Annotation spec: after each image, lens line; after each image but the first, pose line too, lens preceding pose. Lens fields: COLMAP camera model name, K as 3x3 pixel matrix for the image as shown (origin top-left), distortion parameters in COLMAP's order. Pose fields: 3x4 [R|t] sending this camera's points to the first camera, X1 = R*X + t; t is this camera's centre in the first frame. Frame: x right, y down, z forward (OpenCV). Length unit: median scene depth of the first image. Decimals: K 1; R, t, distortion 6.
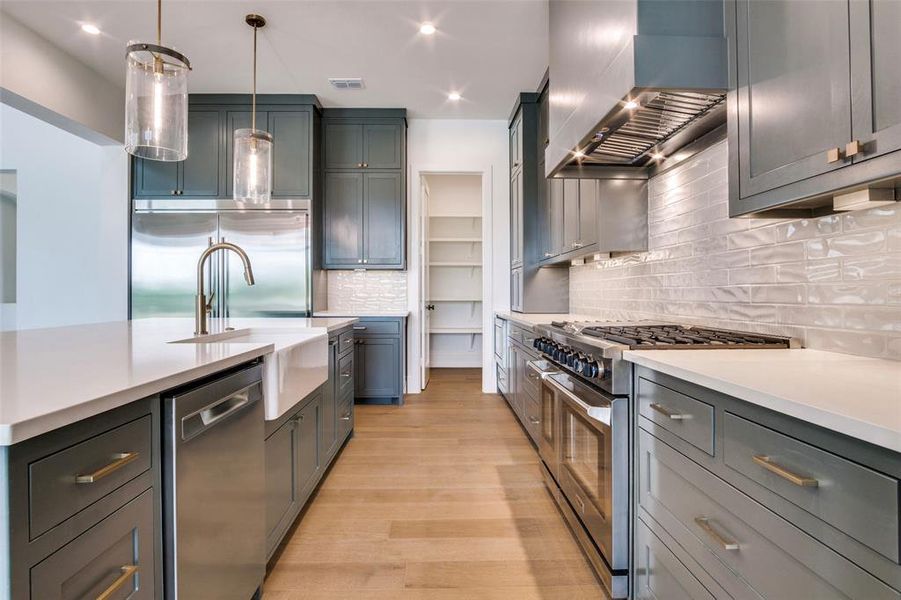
lens RADIAL K [[489.8, 0, 452.1], [0, 489.8, 294.9], [0, 0, 1]] dist [-0.031339, 0.000270]
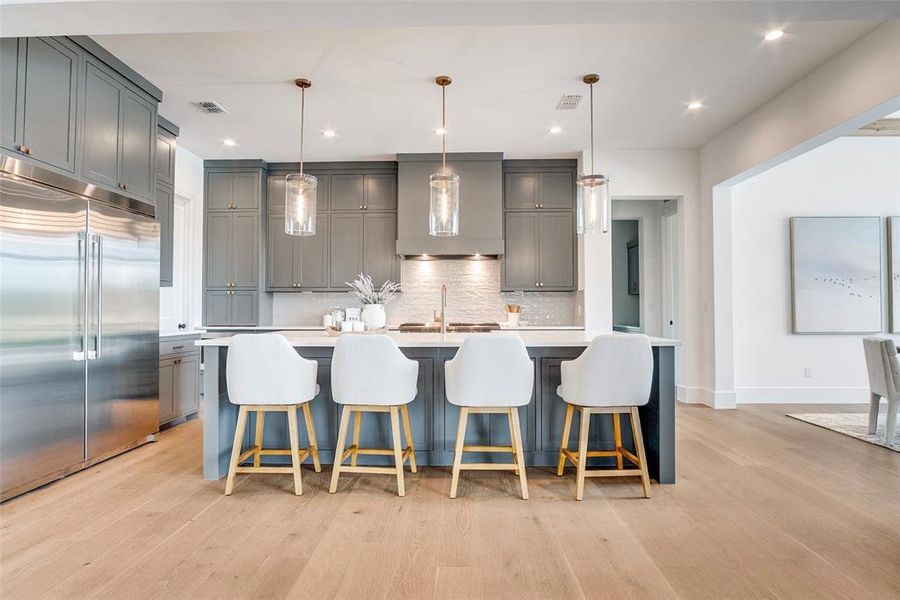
lens RADIAL K [[492.4, 0, 448.5], [0, 492.4, 307.0], [0, 0, 1]] dist [-0.033905, -0.000067]
pose [[0.053798, -0.001848, 0.998550, -1.520065], [-0.003147, 0.999993, 0.002020, -0.020616], [-0.998547, -0.003251, 0.053792, 0.550956]]
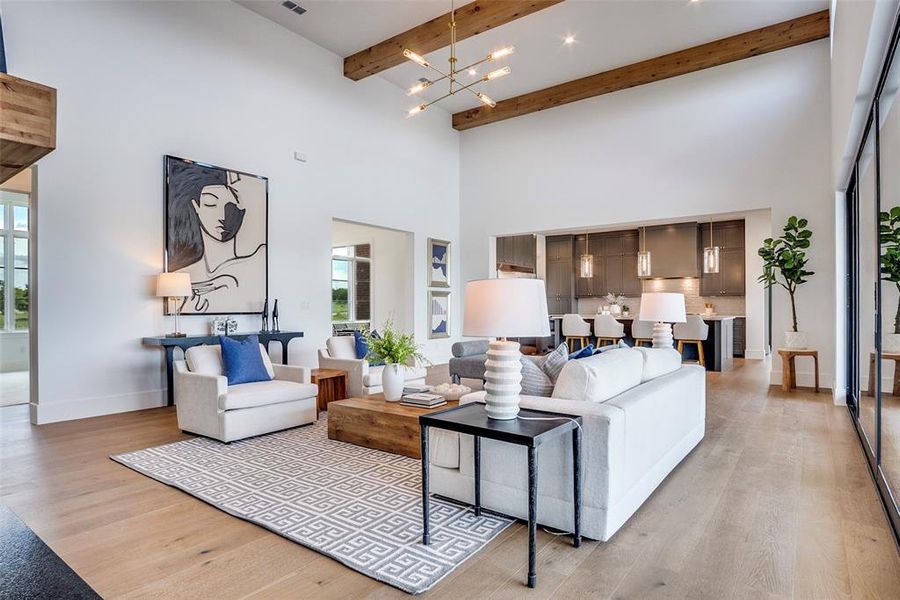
lens RADIAL K [[489.3, 0, 451.6], [0, 489.3, 294.9], [0, 0, 1]] dist [-0.031339, 0.000270]
pose [[0.615359, 0.008002, 0.788207, -3.244646], [0.002876, 0.999919, -0.012396, -0.047712], [-0.788242, 0.009895, 0.615286, -0.220776]]
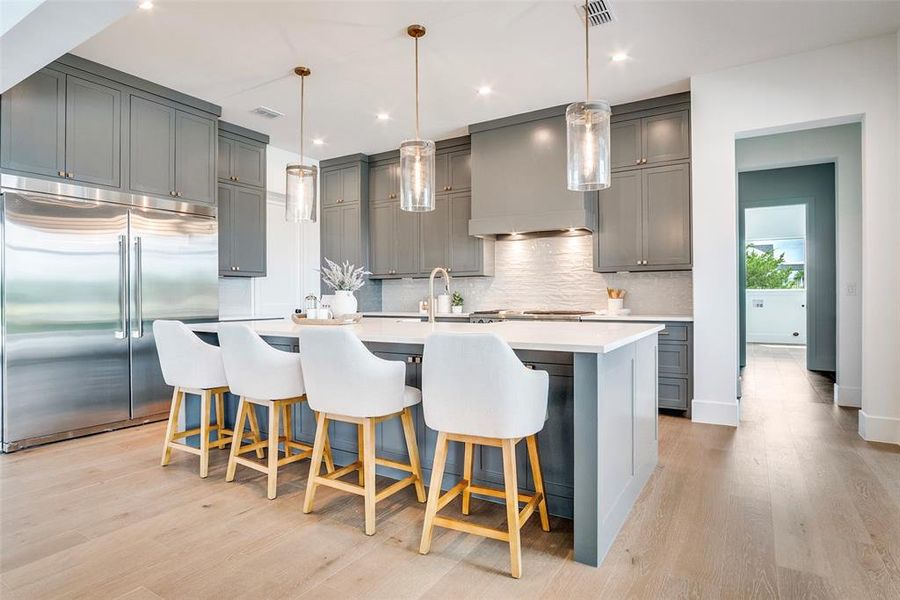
lens RADIAL K [[489.3, 0, 451.6], [0, 489.3, 294.9], [0, 0, 1]] dist [-0.031339, 0.000270]
pose [[0.534113, -0.005174, 0.845397, -1.180454], [0.005121, 0.999983, 0.002884, -0.013893], [-0.845397, 0.002789, 0.534131, 0.041830]]
